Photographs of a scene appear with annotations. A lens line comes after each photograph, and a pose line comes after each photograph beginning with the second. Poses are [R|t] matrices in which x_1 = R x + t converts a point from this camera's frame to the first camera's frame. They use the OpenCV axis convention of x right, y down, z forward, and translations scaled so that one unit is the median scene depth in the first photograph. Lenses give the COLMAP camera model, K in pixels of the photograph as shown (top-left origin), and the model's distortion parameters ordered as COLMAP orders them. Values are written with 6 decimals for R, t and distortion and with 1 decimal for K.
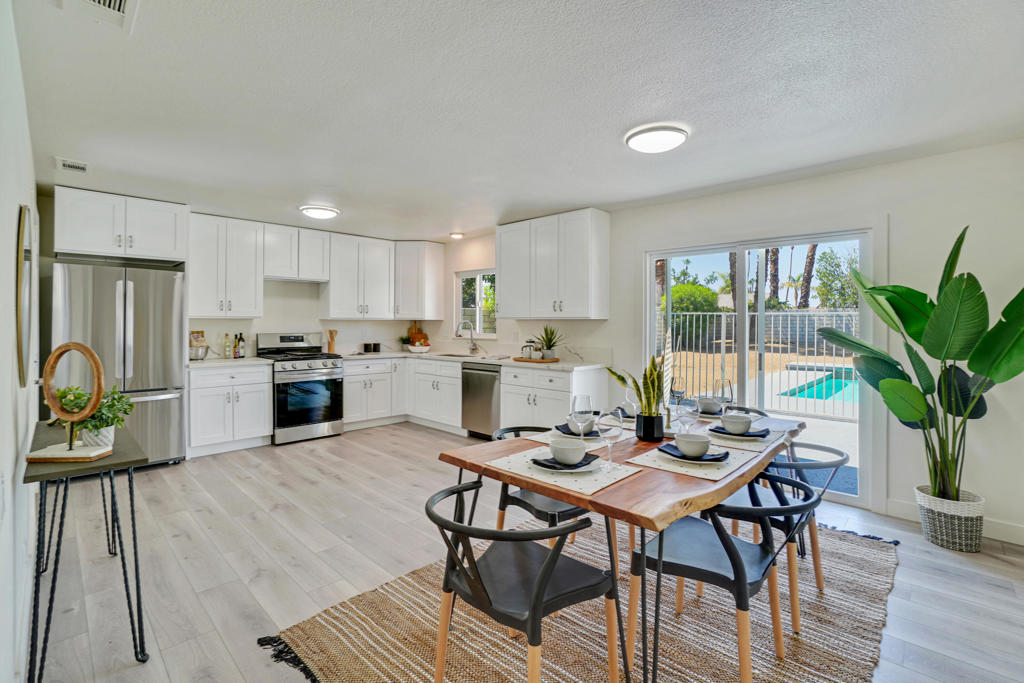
lens RADIAL K [[463.4, 0, 488.3], [0, 463.4, 325.9], [0, 0, 1]] dist [-0.034722, 0.006227]
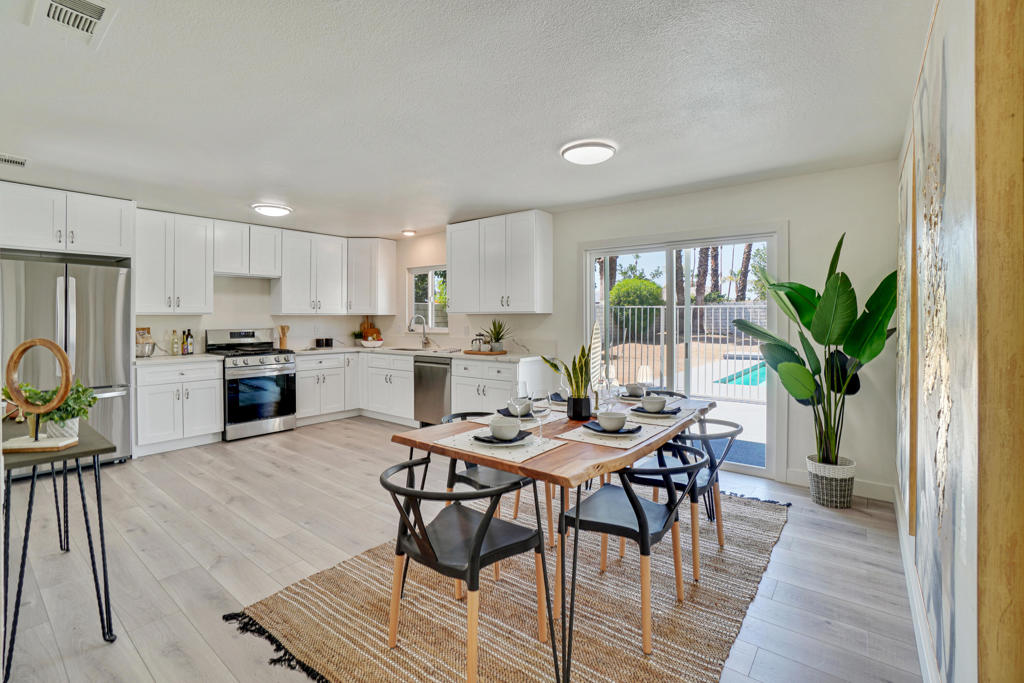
lens RADIAL K [[463.4, 0, 488.5], [0, 463.4, 315.9], [0, 0, 1]] dist [-0.034722, 0.006227]
pose [[0.994941, -0.007028, 0.100212, 0.005973], [0.007837, 0.999940, -0.007677, -0.001515], [-0.100152, 0.008423, 0.994937, -0.053892]]
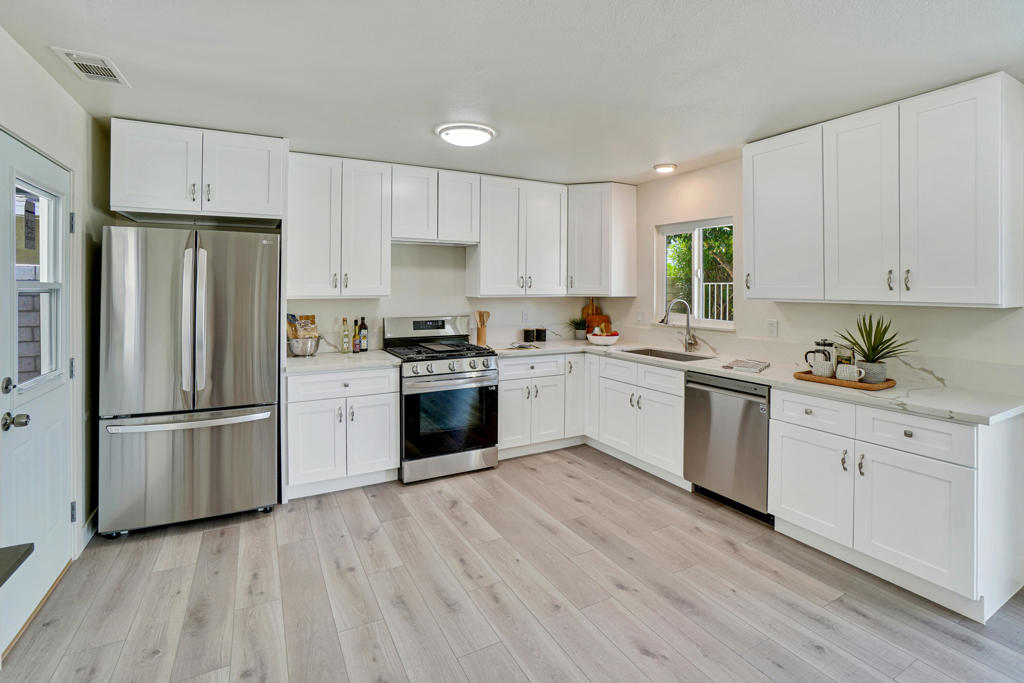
lens RADIAL K [[463.4, 0, 492.6], [0, 463.4, 288.1], [0, 0, 1]] dist [-0.034722, 0.006227]
pose [[0.955643, 0.001148, -0.294526, -0.143967], [-0.001920, 0.999995, -0.002332, -0.034272], [0.294522, 0.002794, 0.955641, 0.408966]]
